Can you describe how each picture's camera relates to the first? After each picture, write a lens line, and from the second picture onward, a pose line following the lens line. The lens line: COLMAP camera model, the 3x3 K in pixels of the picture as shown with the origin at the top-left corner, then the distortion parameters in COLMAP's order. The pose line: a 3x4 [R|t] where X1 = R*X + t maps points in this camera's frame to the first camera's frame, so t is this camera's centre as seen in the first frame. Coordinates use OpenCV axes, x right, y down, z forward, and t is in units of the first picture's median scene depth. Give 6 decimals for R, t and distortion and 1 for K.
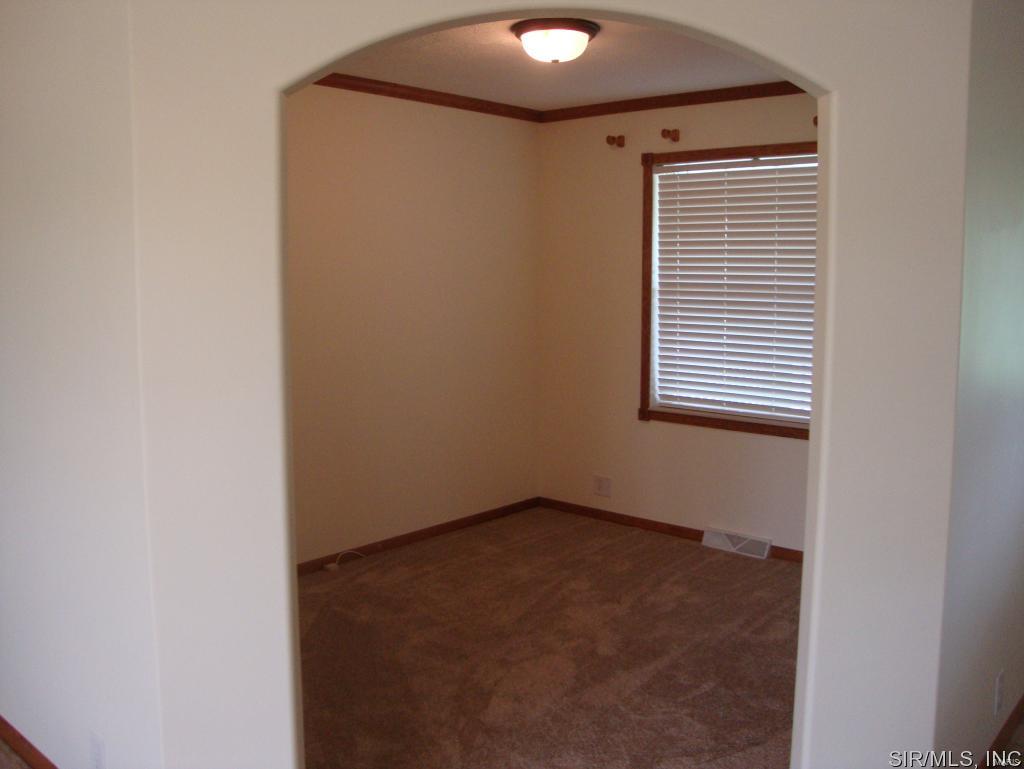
lens RADIAL K [[929.2, 0, 509.8], [0, 929.2, 369.5], [0, 0, 1]] dist [-0.208686, 0.224685]
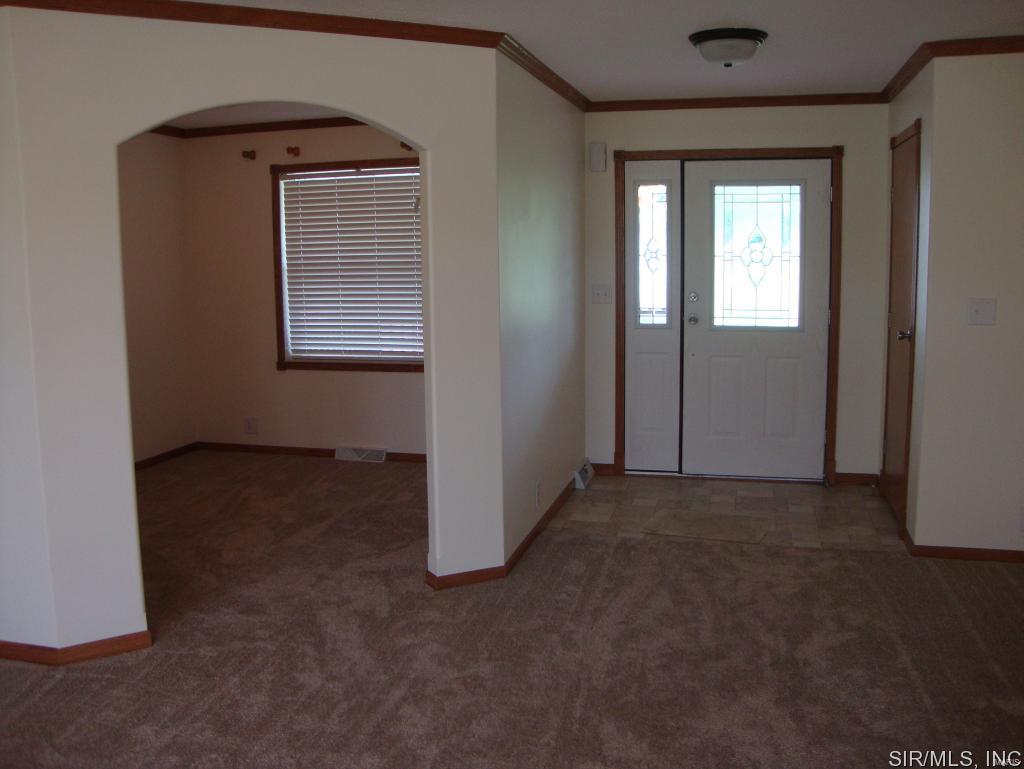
lens RADIAL K [[929.2, 0, 509.8], [0, 929.2, 369.5], [0, 0, 1]] dist [-0.208686, 0.224685]
pose [[0.894371, -0.070184, 0.441785, -0.143561], [0.064755, 0.997526, 0.027378, 0.041201], [-0.442614, 0.004122, 0.896703, -0.310110]]
